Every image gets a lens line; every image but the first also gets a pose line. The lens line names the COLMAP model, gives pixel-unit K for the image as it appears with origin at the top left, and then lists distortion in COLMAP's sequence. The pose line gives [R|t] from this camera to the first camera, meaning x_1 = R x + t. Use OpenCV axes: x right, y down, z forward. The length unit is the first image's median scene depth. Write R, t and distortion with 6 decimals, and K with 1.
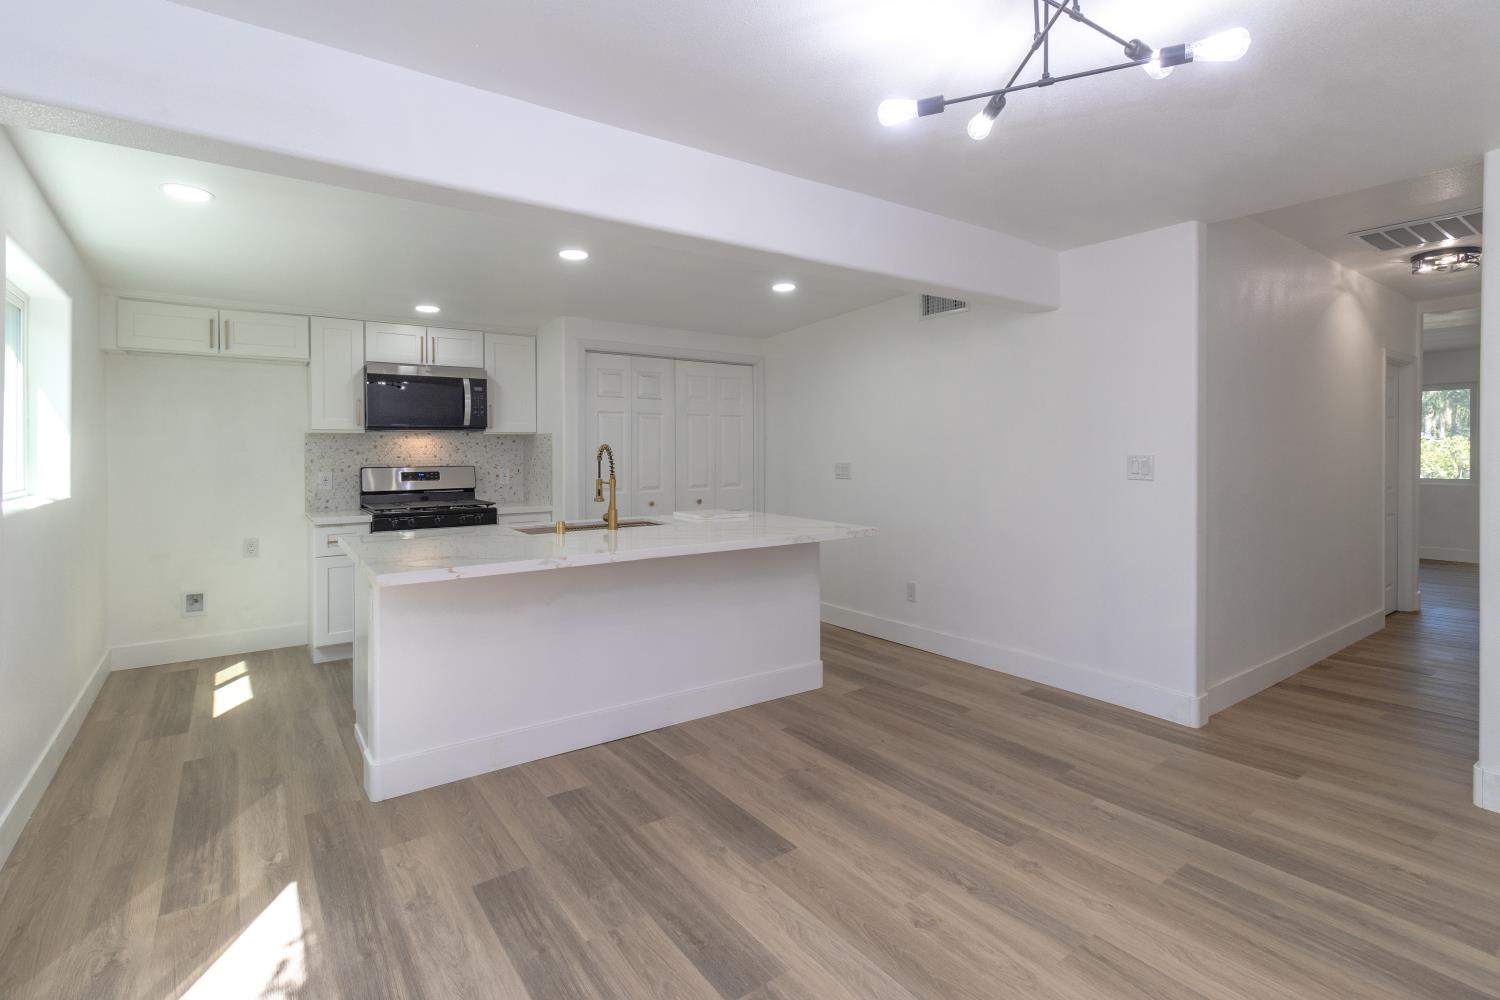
lens RADIAL K [[685.7, 0, 730.1], [0, 685.7, 455.6], [0, 0, 1]] dist [0.000302, 0.000214]
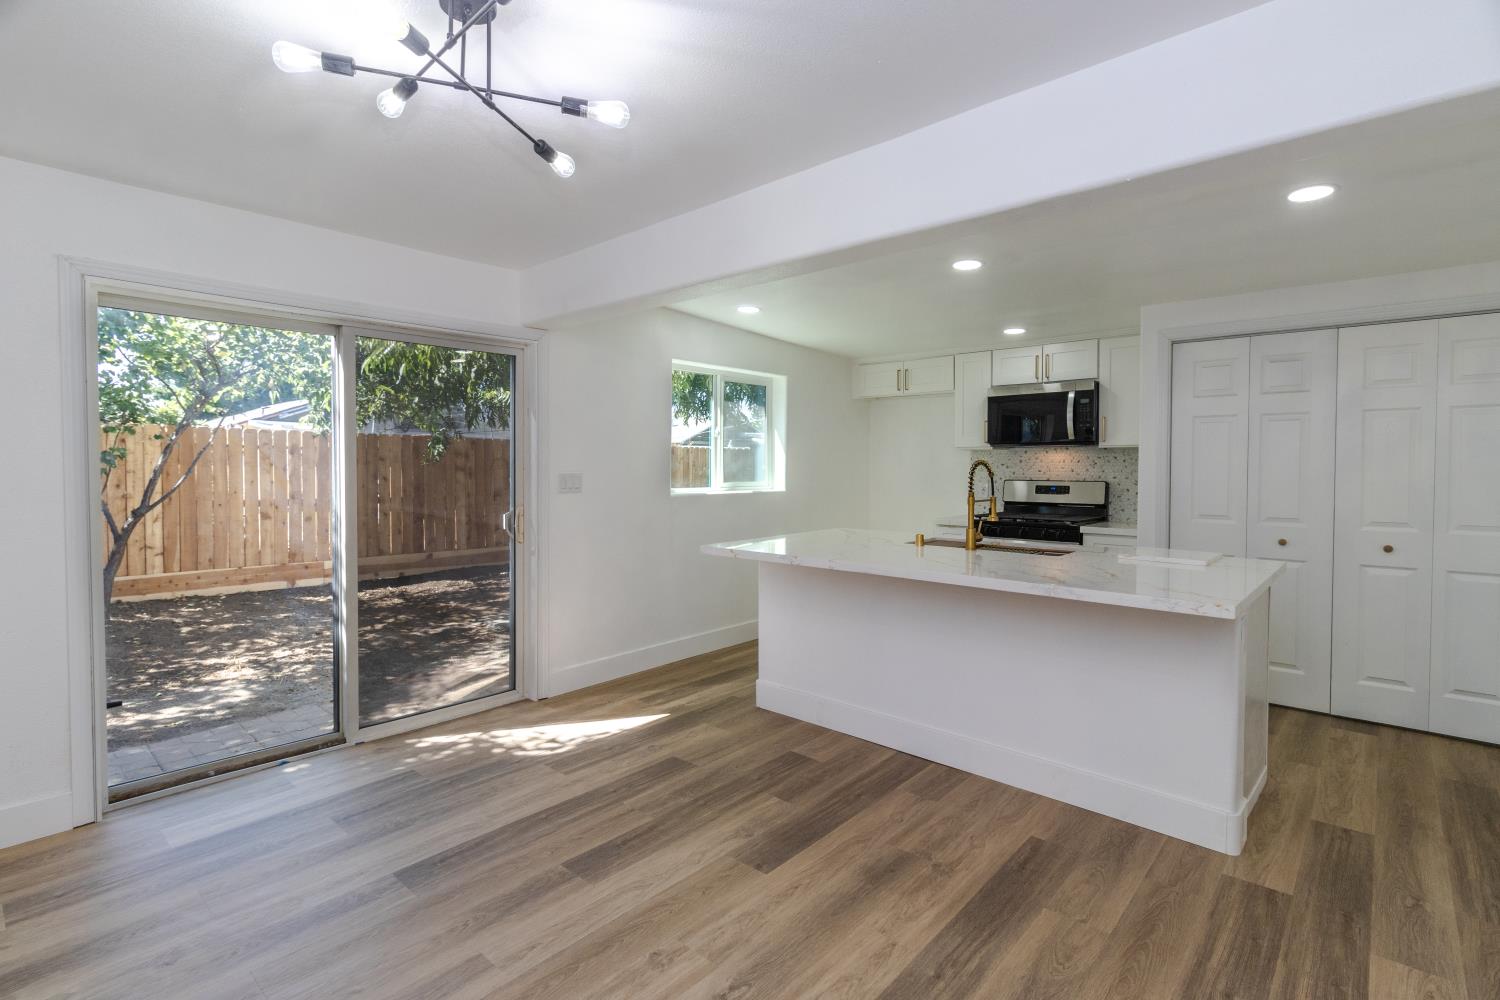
lens RADIAL K [[688.3, 0, 772.1], [0, 688.3, 486.6], [0, 0, 1]] dist [0.001593, -0.000044]
pose [[0.263939, 0.035576, -0.963883, 0.724992], [-0.008639, 0.999367, 0.034520, -0.011356], [0.964501, -0.000784, 0.264079, 0.526439]]
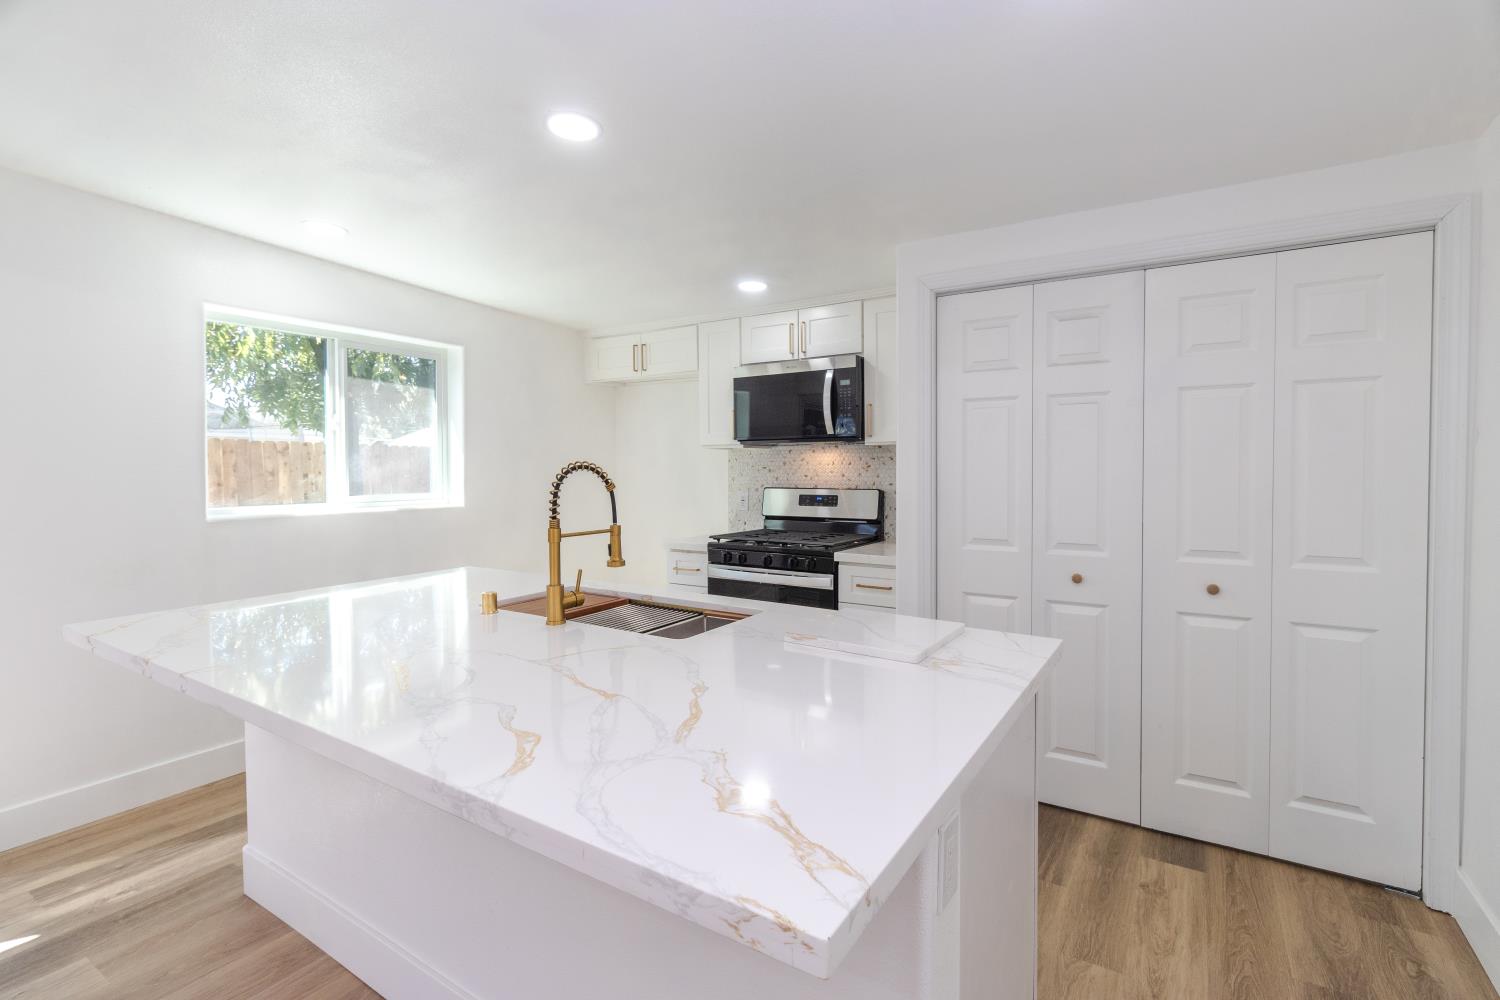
lens RADIAL K [[682.4, 0, 753.1], [0, 682.4, 486.4], [0, 0, 1]] dist [-0.000127, -0.000160]
pose [[0.409946, 0.028374, -0.911668, 0.397088], [-0.004481, 0.999567, 0.029095, -0.014770], [0.912099, -0.007842, 0.409896, 1.003377]]
